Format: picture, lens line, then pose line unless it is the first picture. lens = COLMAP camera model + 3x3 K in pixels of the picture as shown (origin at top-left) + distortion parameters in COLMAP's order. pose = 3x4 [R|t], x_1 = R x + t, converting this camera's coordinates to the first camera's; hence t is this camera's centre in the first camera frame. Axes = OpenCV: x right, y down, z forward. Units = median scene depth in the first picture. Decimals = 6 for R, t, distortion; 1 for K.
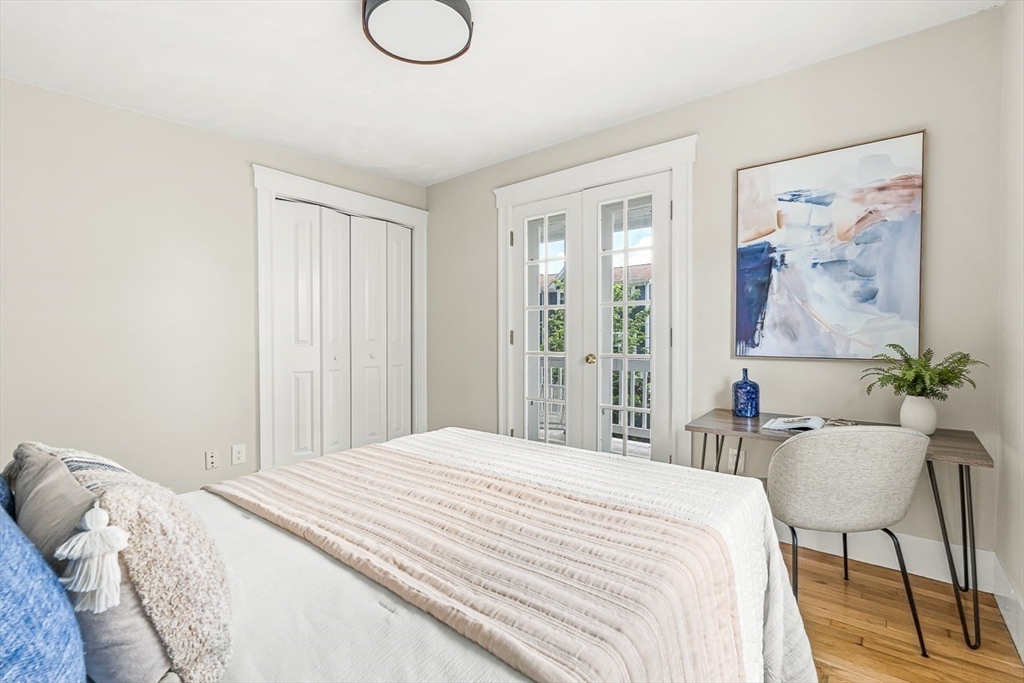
lens RADIAL K [[458.0, 0, 513.9], [0, 458.0, 339.6], [0, 0, 1]] dist [0.000428, -0.000754]
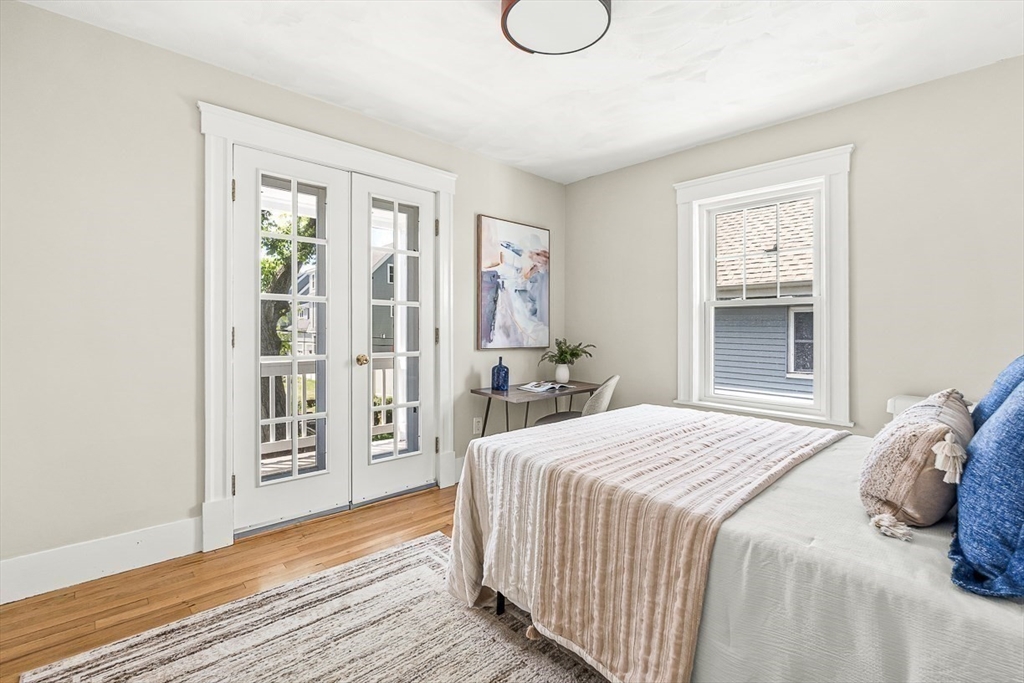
lens RADIAL K [[458.0, 0, 515.8], [0, 458.0, 330.1], [0, 0, 1]] dist [0.000428, -0.000754]
pose [[0.124119, 0.007232, 0.992241, -0.940011], [0.009951, 0.999914, -0.008532, -0.008940], [-0.992217, 0.010933, 0.124037, 0.786461]]
